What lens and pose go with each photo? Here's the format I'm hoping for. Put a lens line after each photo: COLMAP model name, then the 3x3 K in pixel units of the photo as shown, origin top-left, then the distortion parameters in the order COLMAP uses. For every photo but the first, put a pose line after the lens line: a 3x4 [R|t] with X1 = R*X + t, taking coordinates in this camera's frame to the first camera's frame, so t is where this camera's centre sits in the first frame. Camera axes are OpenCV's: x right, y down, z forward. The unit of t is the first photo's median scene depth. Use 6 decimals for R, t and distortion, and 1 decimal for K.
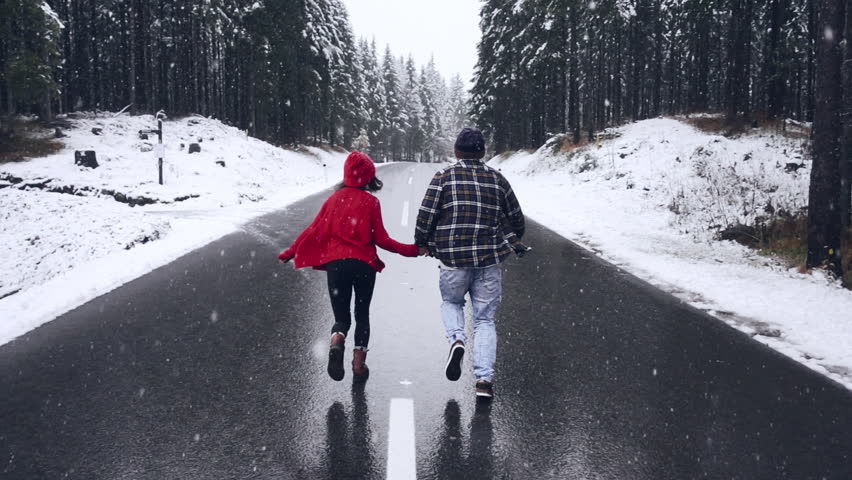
lens RADIAL K [[588.4, 0, 426.0], [0, 588.4, 240.0], [0, 0, 1]] dist [0.002969, 0.001342]
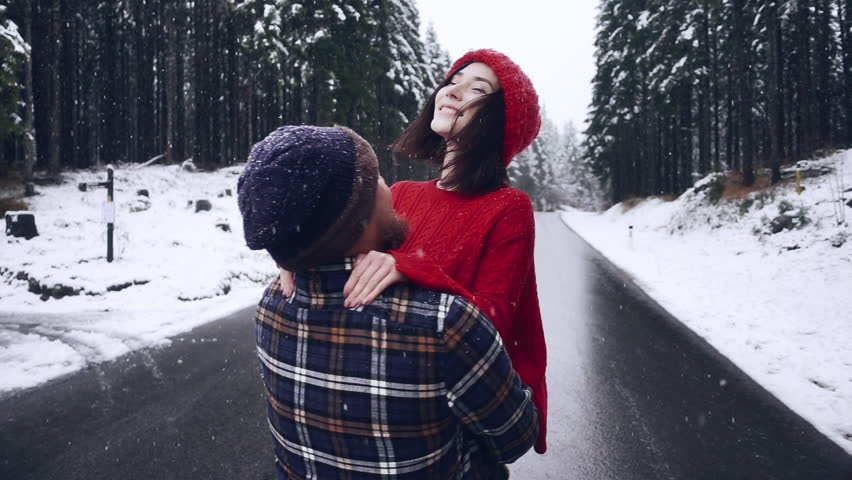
lens RADIAL K [[588.4, 0, 426.0], [0, 588.4, 240.0], [0, 0, 1]] dist [0.002969, 0.001342]
pose [[0.981855, -0.010305, -0.189352, 0.013046], [-0.005439, 0.996581, -0.082436, -0.028271], [0.189554, 0.081970, 0.978443, 0.175252]]
